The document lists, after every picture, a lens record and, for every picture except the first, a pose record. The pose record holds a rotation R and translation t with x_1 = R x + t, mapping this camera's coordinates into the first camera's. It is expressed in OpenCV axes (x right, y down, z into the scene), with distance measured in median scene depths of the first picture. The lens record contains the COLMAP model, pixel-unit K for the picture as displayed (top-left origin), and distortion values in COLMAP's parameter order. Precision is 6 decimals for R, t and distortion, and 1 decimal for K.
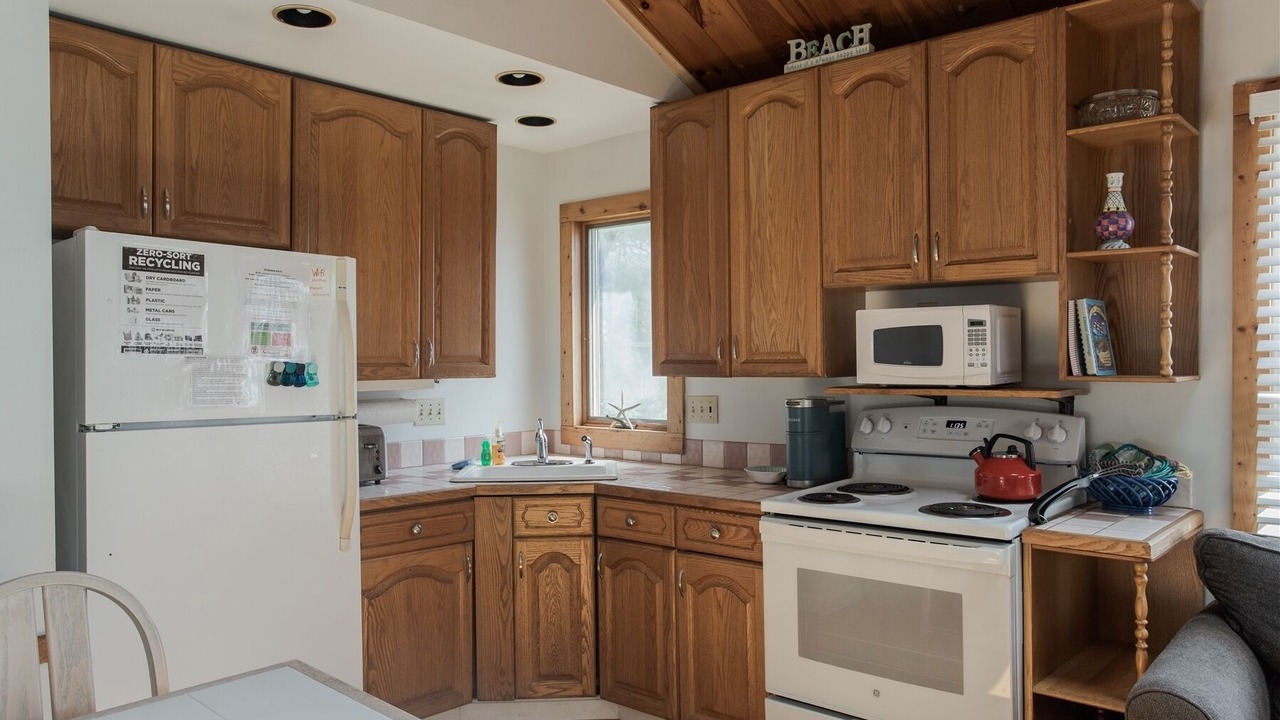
lens RADIAL K [[919.1, 0, 625.9], [0, 919.1, 357.7], [0, 0, 1]] dist [-0.017957, 0.041542]
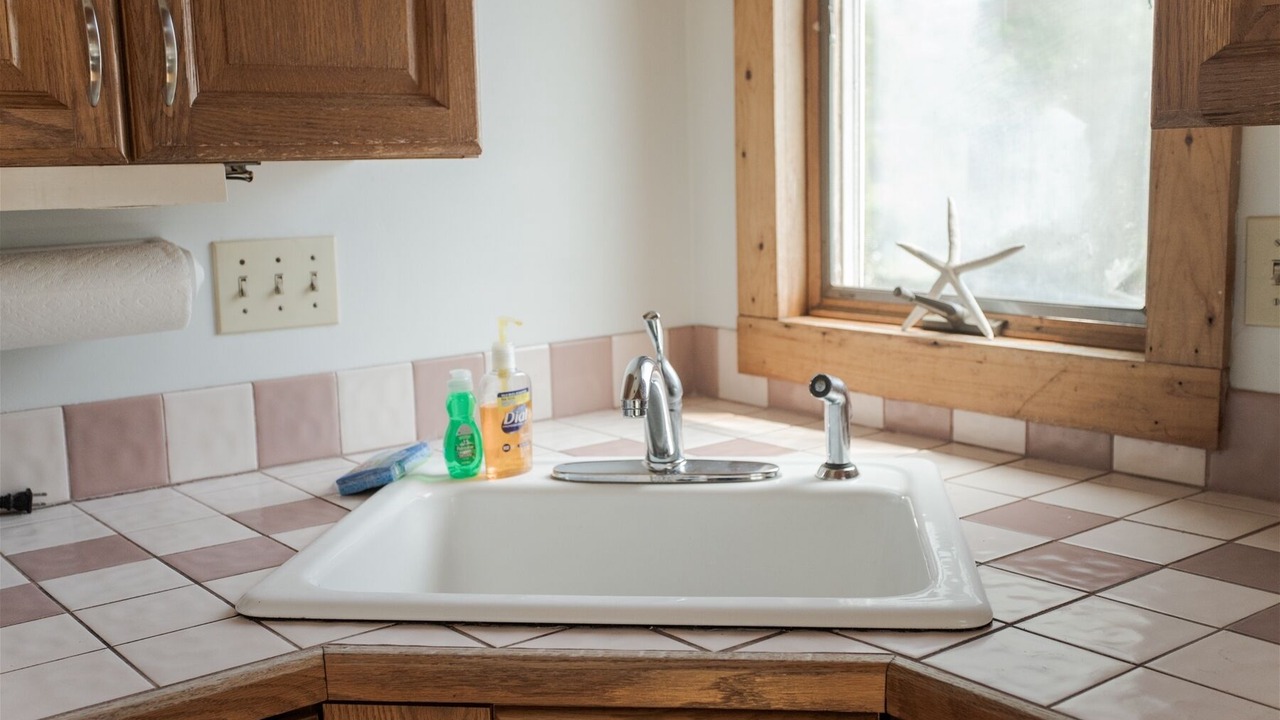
lens RADIAL K [[1185.2, 0, 636.1], [0, 1185.2, 348.1], [0, 0, 1]] dist [0.039668, 0.000000]
pose [[0.984788, 0.007201, -0.173612, -0.037321], [0.020348, 0.987488, 0.156376, 0.022756], [0.172566, -0.157530, 0.972320, 0.645252]]
